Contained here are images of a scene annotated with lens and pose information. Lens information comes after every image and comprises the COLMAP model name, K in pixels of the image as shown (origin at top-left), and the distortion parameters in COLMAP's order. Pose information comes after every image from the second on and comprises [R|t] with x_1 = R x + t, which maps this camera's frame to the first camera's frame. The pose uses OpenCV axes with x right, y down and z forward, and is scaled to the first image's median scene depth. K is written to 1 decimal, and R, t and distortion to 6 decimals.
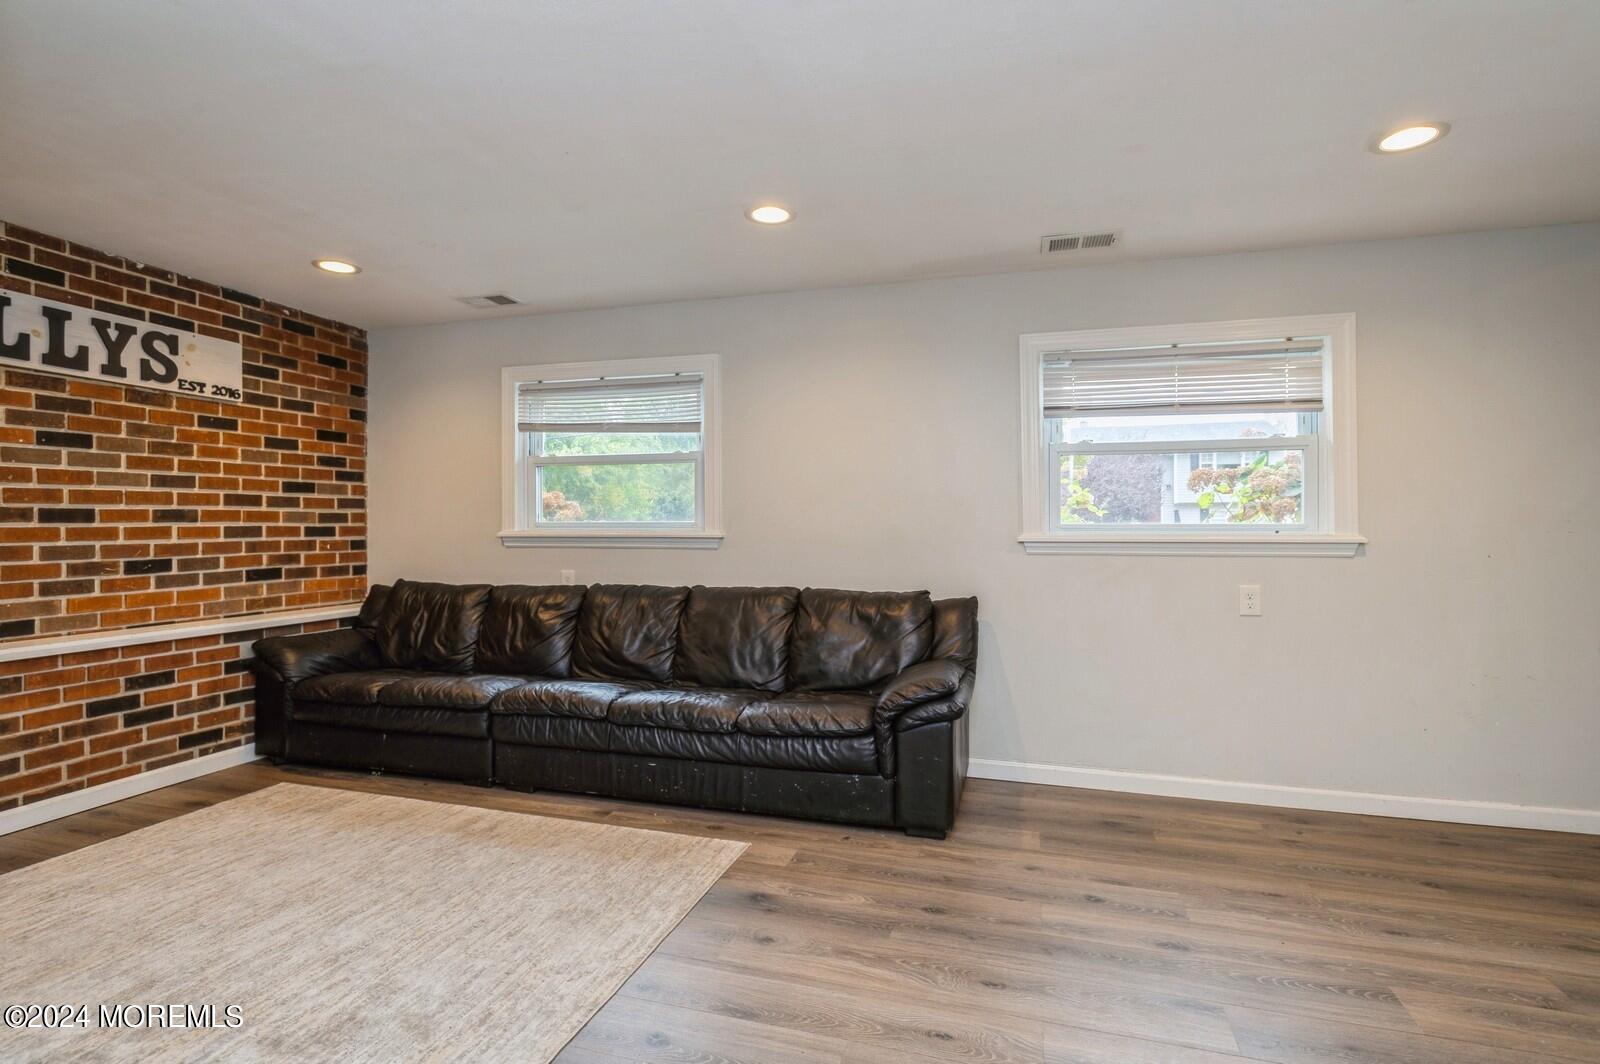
lens RADIAL K [[771.4, 0, 799.5], [0, 771.4, 522.8], [0, 0, 1]] dist [0.000748, -0.008056]
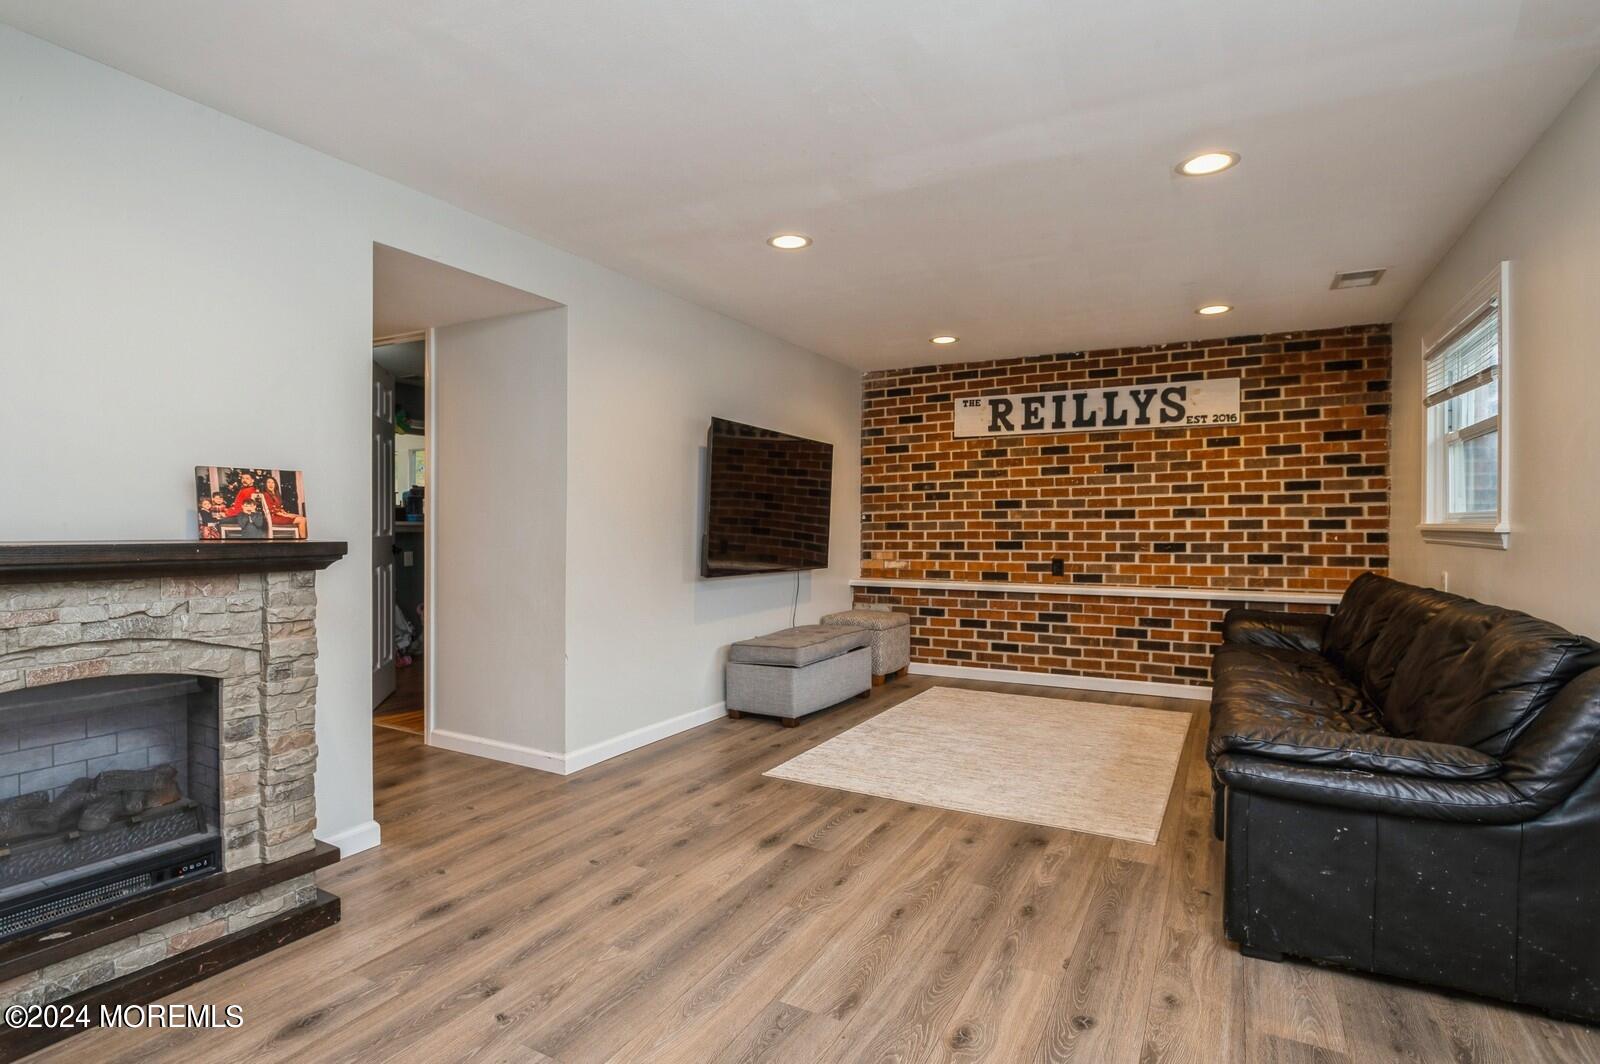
lens RADIAL K [[819.7, 0, 797.0], [0, 819.7, 526.9], [0, 0, 1]] dist [-0.011073, -0.001377]
pose [[-0.212400, 0.003712, -0.977176, 0.849775], [0.008192, 0.999964, 0.002017, 0.008043], [0.977148, -0.007577, -0.212423, 0.639503]]
